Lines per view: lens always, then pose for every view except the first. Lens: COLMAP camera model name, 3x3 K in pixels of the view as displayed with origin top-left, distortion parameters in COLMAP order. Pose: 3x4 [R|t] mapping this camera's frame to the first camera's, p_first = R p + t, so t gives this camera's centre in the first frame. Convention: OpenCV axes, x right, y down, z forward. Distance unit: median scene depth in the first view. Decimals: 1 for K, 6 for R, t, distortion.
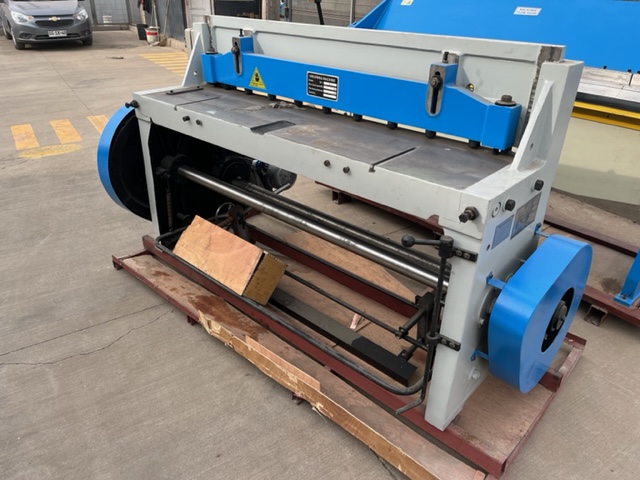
lens RADIAL K [[480.4, 0, 326.4], [0, 480.4, 238.3], [0, 0, 1]] dist [0.076484, -0.100522]
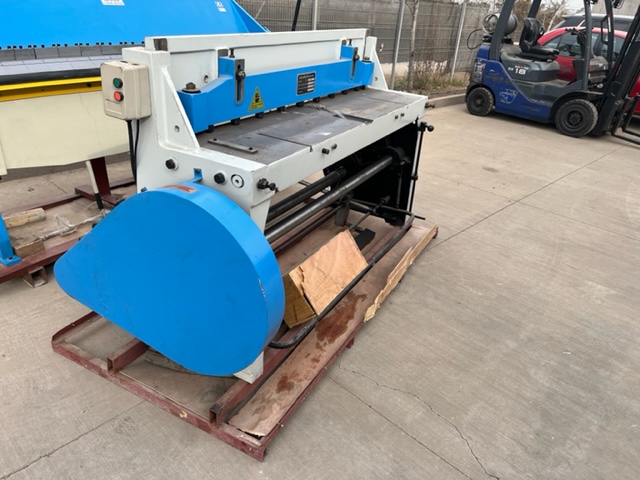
lens RADIAL K [[480.9, 0, 319.0], [0, 480.9, 237.6], [0, 0, 1]] dist [0.078175, -0.102759]
pose [[-0.235008, -0.468541, 0.851611, -1.165279], [0.376567, 0.763837, 0.524166, -0.620382], [-0.896085, 0.443872, -0.003071, 1.122721]]
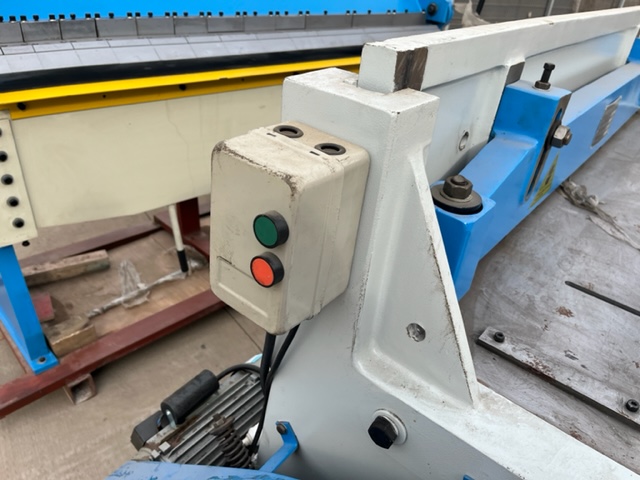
lens RADIAL K [[480.9, 0, 319.0], [0, 480.9, 237.6], [0, 0, 1]] dist [0.078175, -0.102759]
pose [[-0.052936, -0.545904, 0.836174, -0.535017], [0.371298, 0.766555, 0.523958, -0.619334], [-0.927004, 0.338206, 0.162114, 1.238971]]
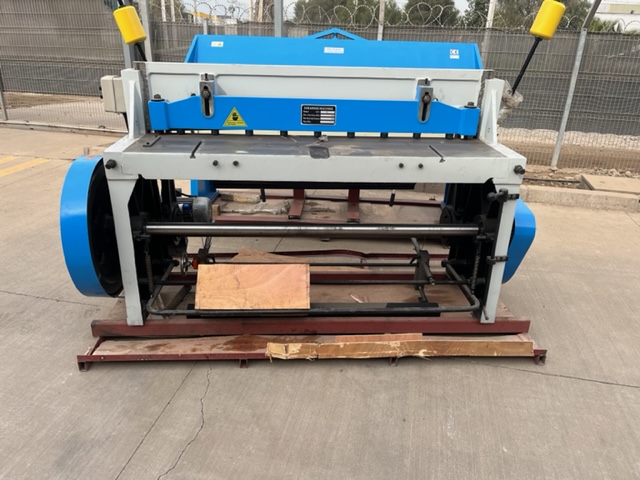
lens RADIAL K [[480.4, 0, 326.4], [0, 480.4, 238.3], [0, 0, 1]] dist [0.076484, -0.100522]
pose [[0.700109, -0.282924, 0.655593, -0.854838], [0.319552, 0.945221, 0.066664, -0.096641], [-0.638541, 0.162824, 0.752166, 0.132029]]
